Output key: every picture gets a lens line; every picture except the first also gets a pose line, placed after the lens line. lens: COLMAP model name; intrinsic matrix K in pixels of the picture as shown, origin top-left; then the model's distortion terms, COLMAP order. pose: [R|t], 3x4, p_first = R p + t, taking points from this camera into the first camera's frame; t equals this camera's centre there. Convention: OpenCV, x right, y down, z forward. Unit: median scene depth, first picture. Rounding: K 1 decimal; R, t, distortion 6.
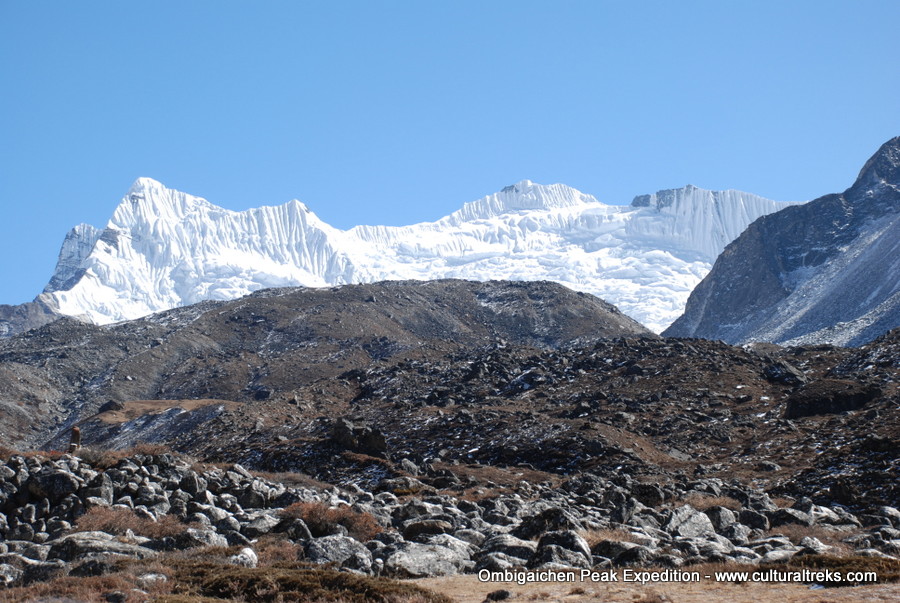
lens RADIAL K [[1932.8, 0, 449.0], [0, 1932.8, 298.7], [0, 0, 1]] dist [0.505627, 0.000000]
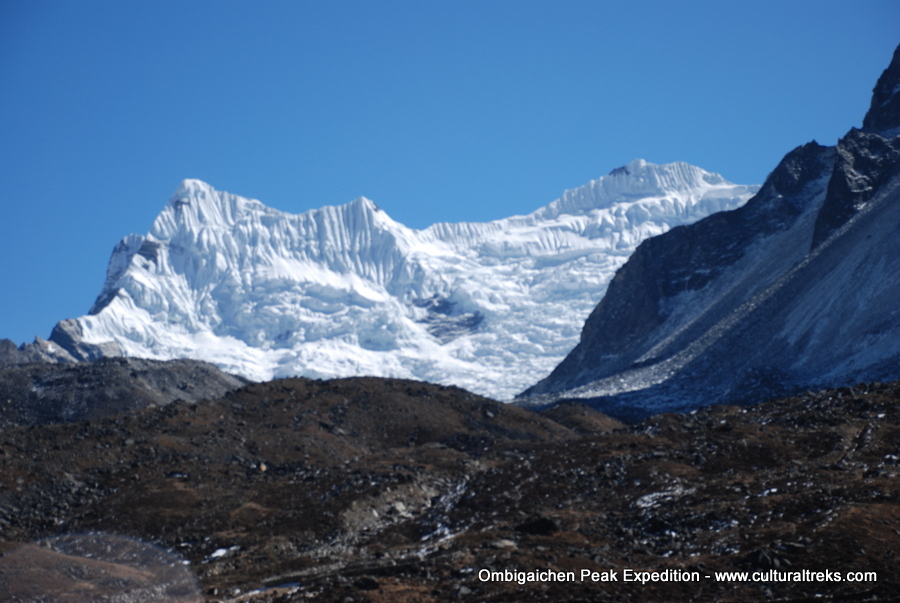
lens RADIAL K [[2434.0, 0, 447.2], [0, 2434.0, 305.3], [0, 0, 1]] dist [0.716980, 0.000000]
pose [[0.993010, -0.038324, -0.111634, 0.079882], [0.039287, 0.999207, 0.006435, -0.008708], [0.111299, -0.010776, 0.993729, -0.076037]]
